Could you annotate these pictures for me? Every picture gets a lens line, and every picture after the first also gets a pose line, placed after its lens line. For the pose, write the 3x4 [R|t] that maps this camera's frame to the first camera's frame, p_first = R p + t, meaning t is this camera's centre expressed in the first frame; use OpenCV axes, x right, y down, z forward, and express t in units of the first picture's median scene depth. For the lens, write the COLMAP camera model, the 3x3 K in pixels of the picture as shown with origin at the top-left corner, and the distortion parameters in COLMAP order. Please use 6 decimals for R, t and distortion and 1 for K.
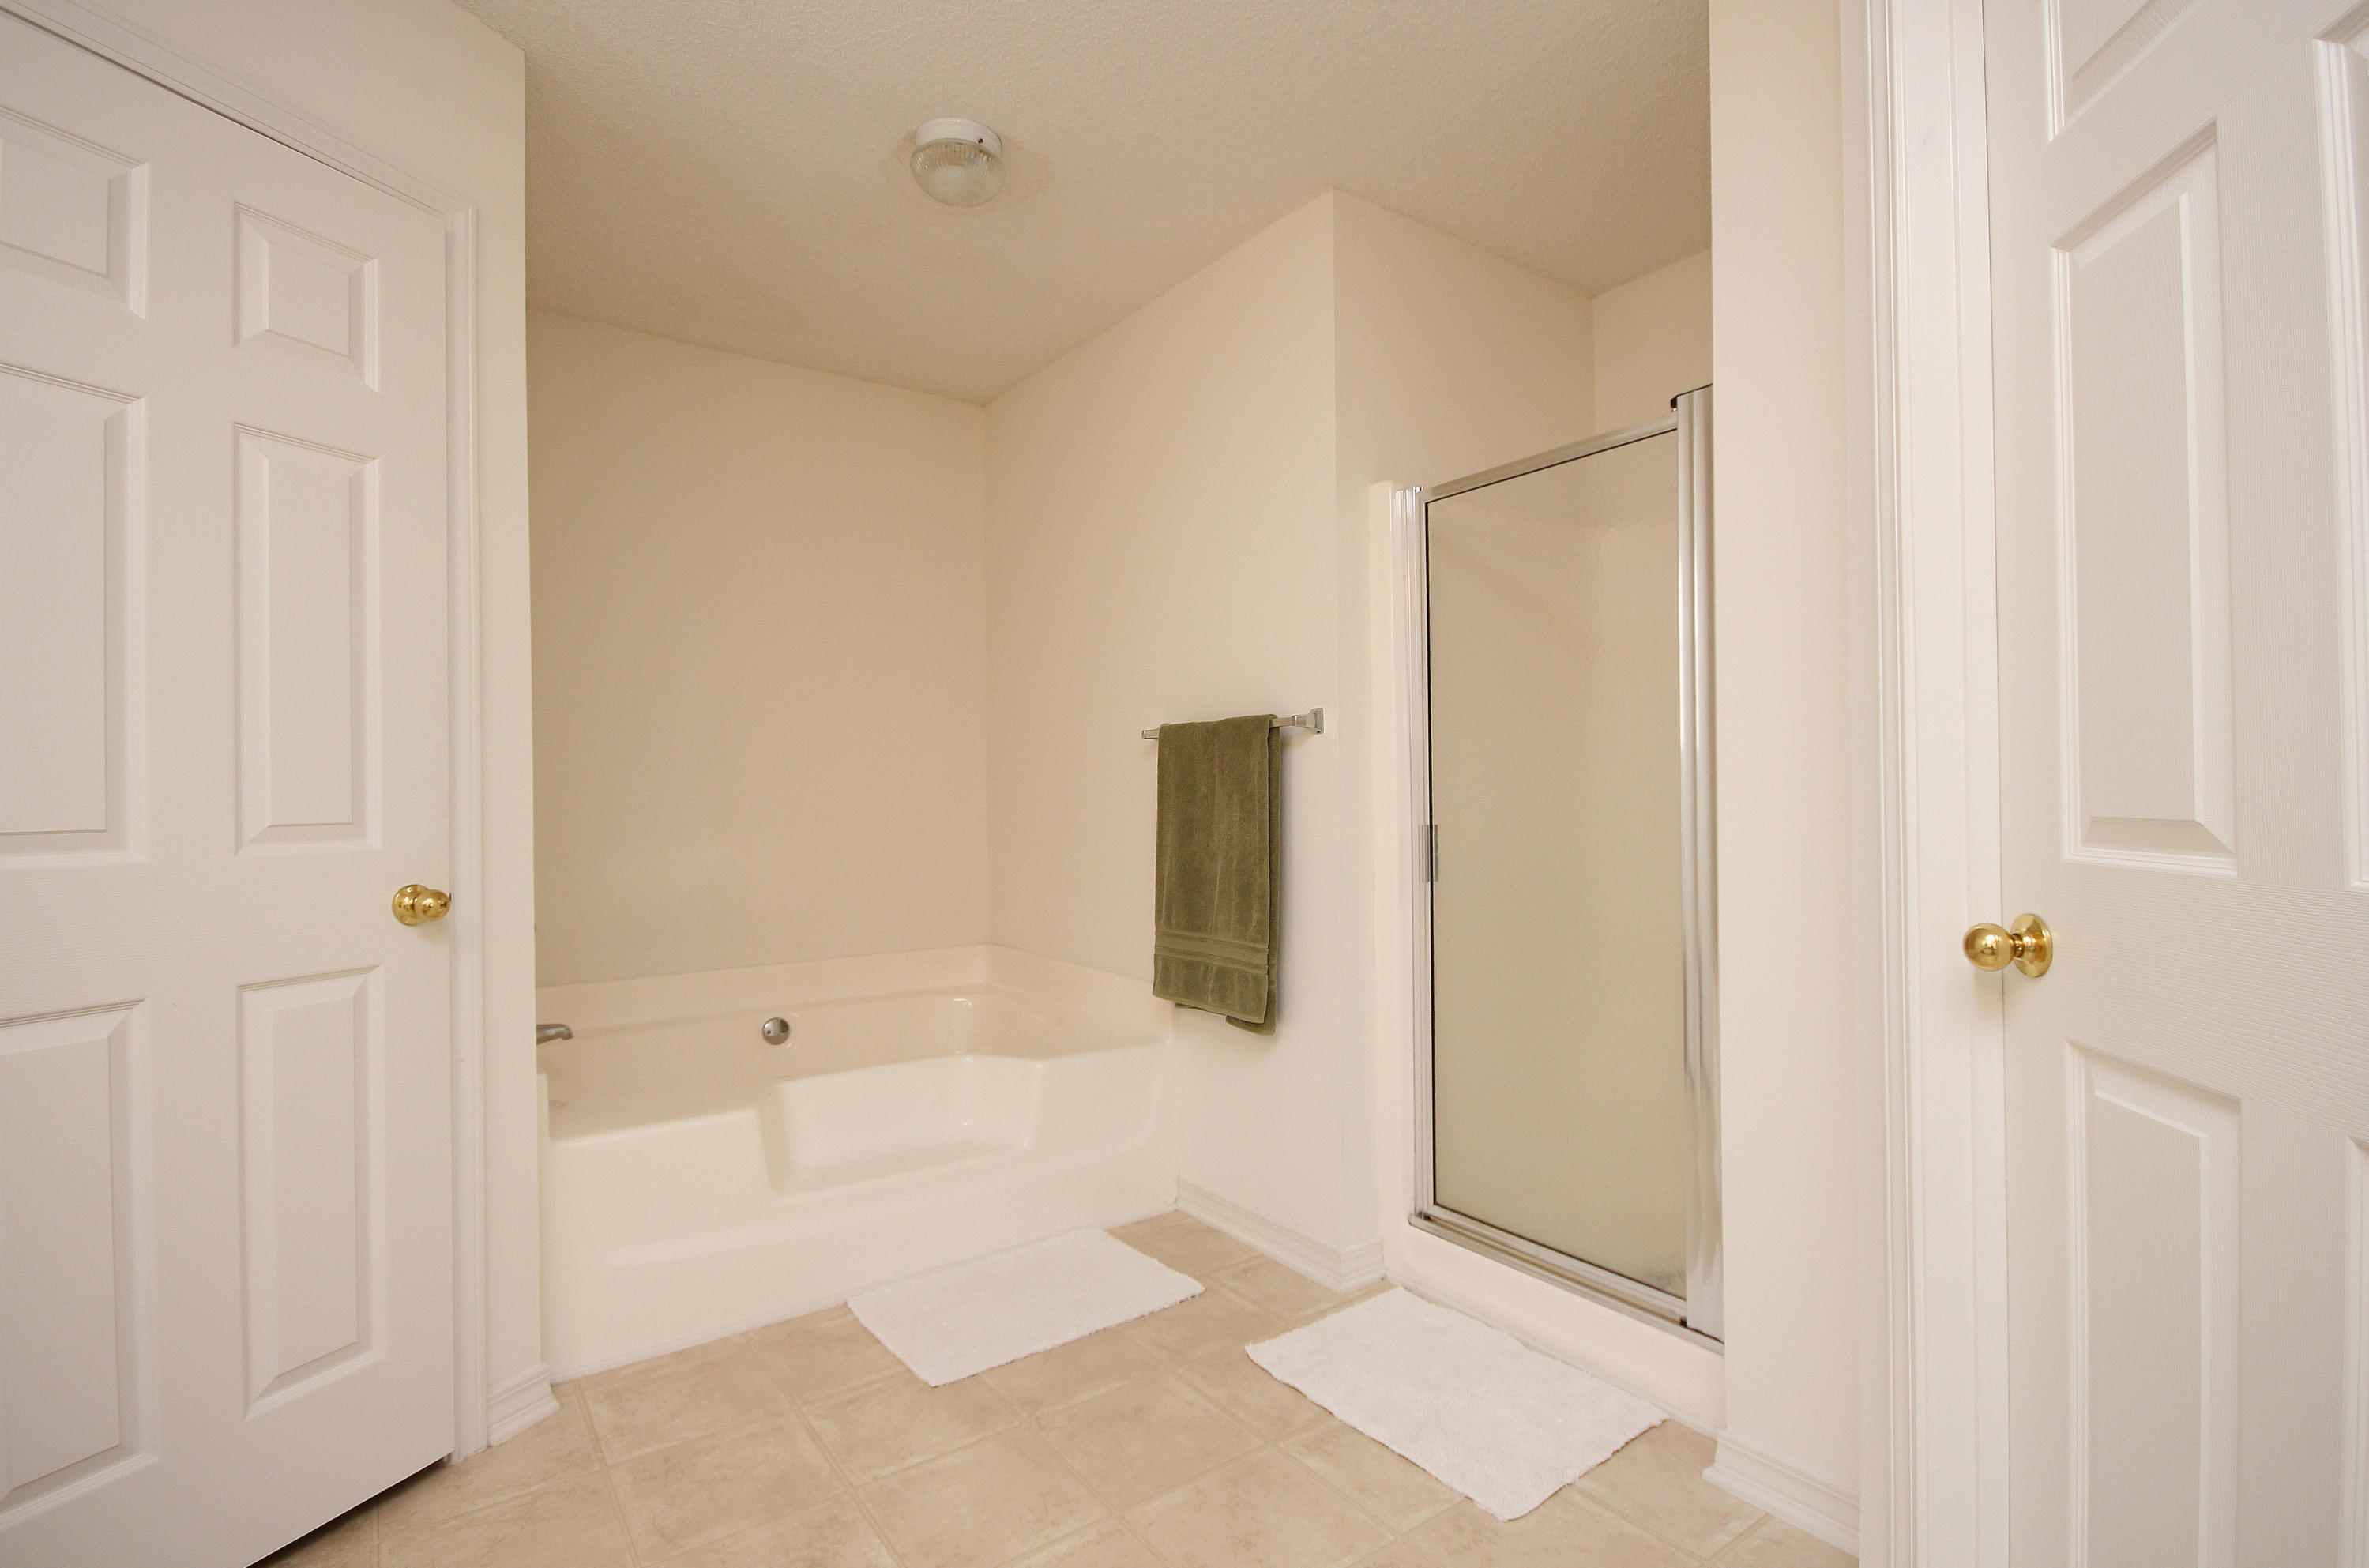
lens RADIAL K [[1088.4, 0, 1181.2], [0, 1088.4, 783.9], [0, 0, 1]] dist [-0.007566, -0.001111]
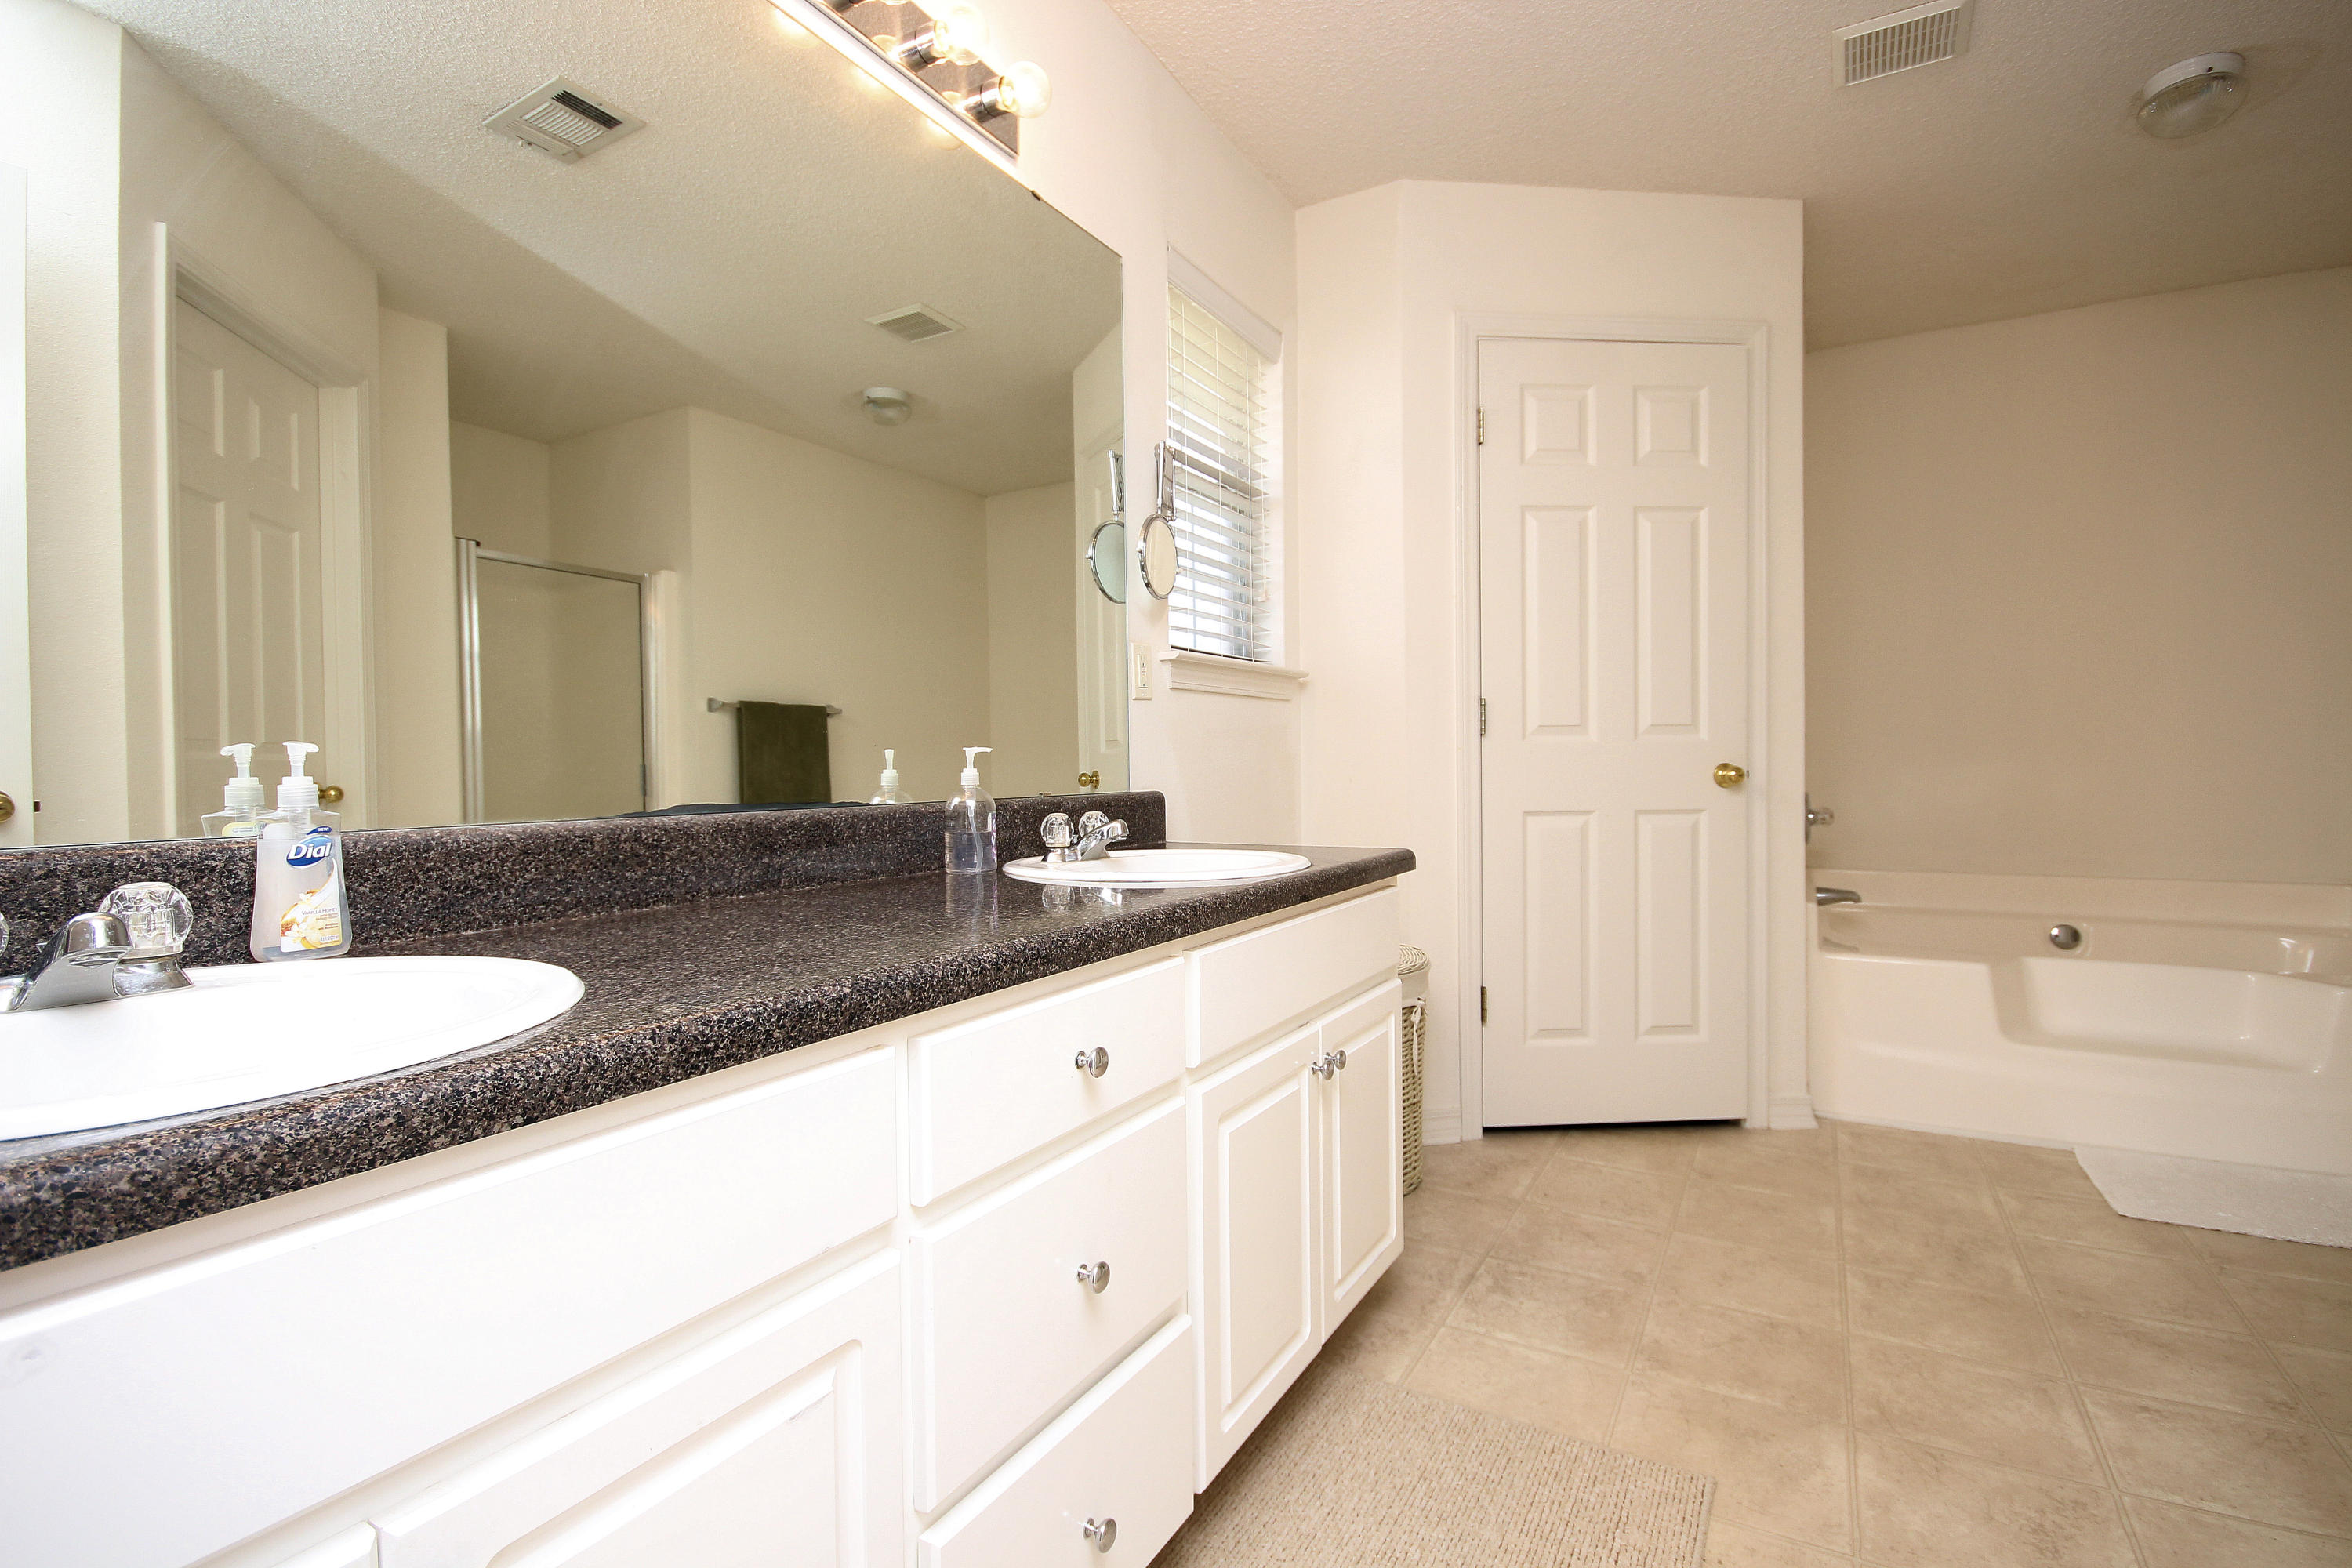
lens RADIAL K [[1086.0, 0, 1185.2], [0, 1086.0, 773.5], [0, 0, 1]] dist [0.000235, -0.009449]
pose [[0.400360, 0.015709, -0.916223, 0.433340], [0.006802, 0.999775, 0.020114, 0.064869], [0.916333, -0.014285, 0.400162, -0.374669]]
